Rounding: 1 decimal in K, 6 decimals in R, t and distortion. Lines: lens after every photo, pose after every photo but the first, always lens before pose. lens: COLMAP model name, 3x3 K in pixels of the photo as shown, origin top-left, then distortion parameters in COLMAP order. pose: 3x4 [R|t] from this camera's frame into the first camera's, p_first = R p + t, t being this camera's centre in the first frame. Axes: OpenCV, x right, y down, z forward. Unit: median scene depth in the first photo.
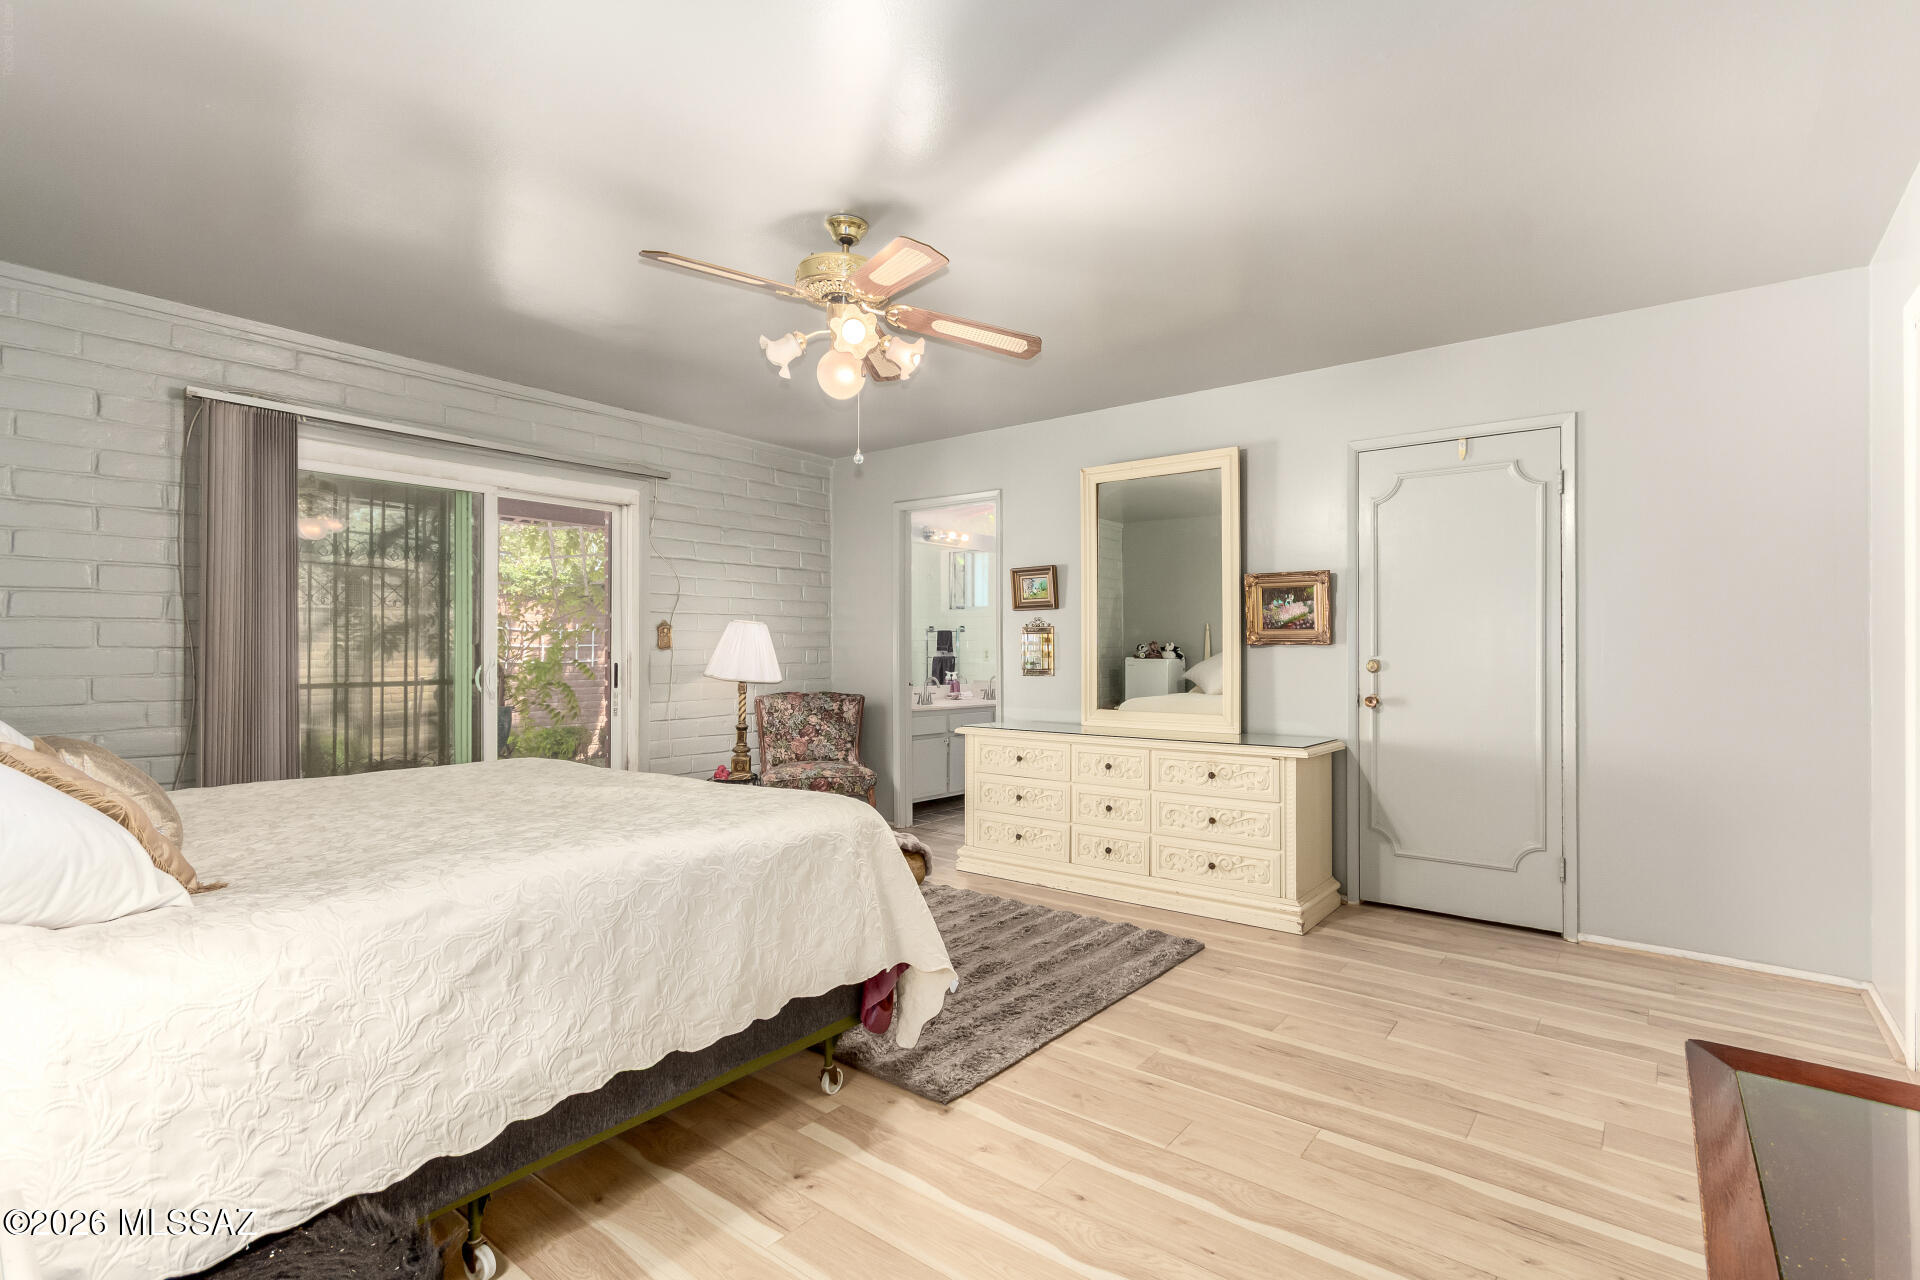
lens RADIAL K [[898.9, 0, 976.1], [0, 898.9, 643.1], [0, 0, 1]] dist [0.001586, -0.000806]
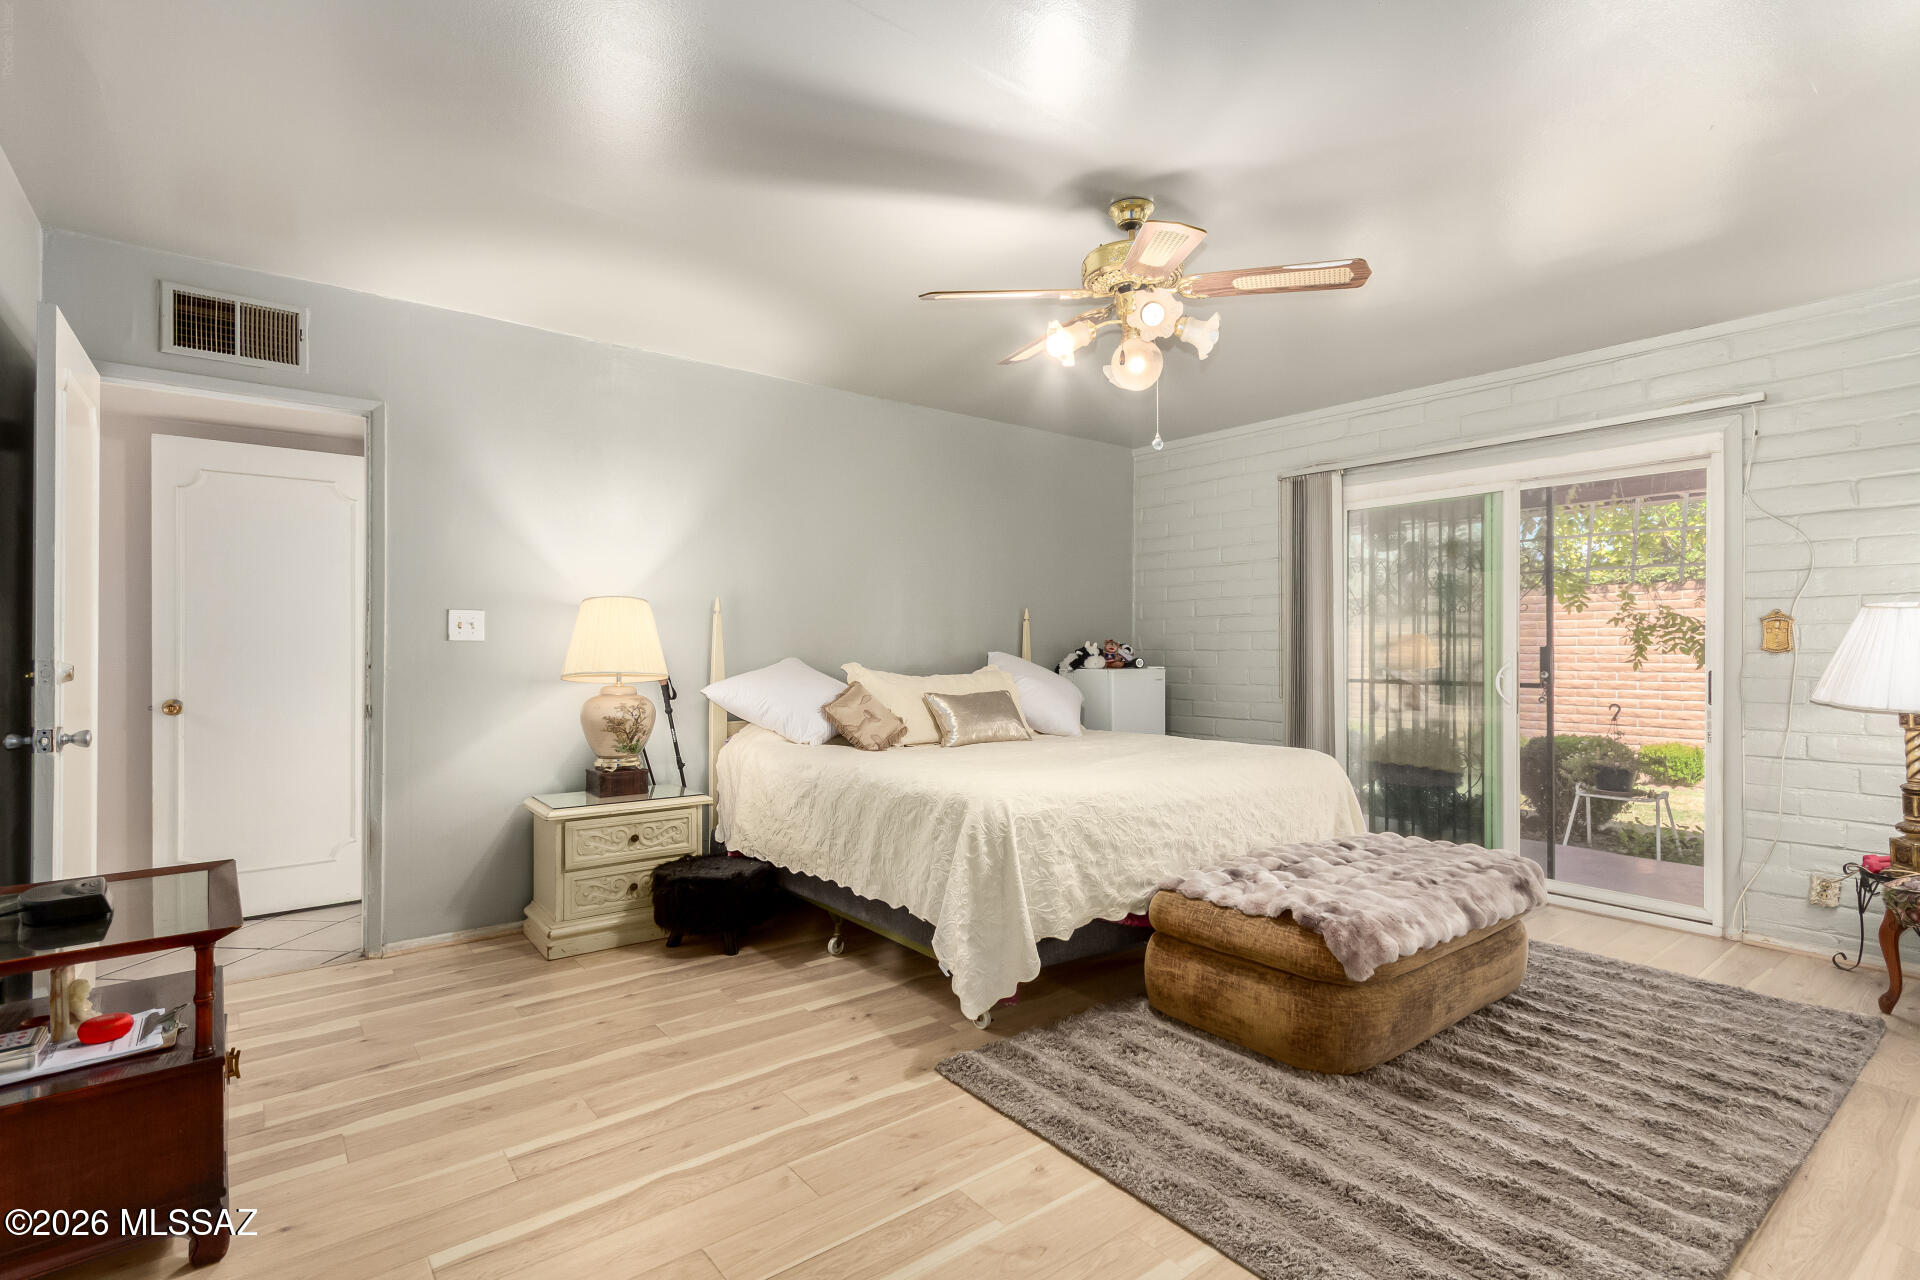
lens RADIAL K [[898.9, 0, 978.5], [0, 898.9, 648.3], [0, 0, 1]] dist [0.001586, -0.000806]
pose [[-0.226822, -0.002599, -0.973933, 0.845560], [0.006065, 0.999973, -0.004081, 0.005894], [0.973917, -0.006833, -0.226800, 1.082072]]
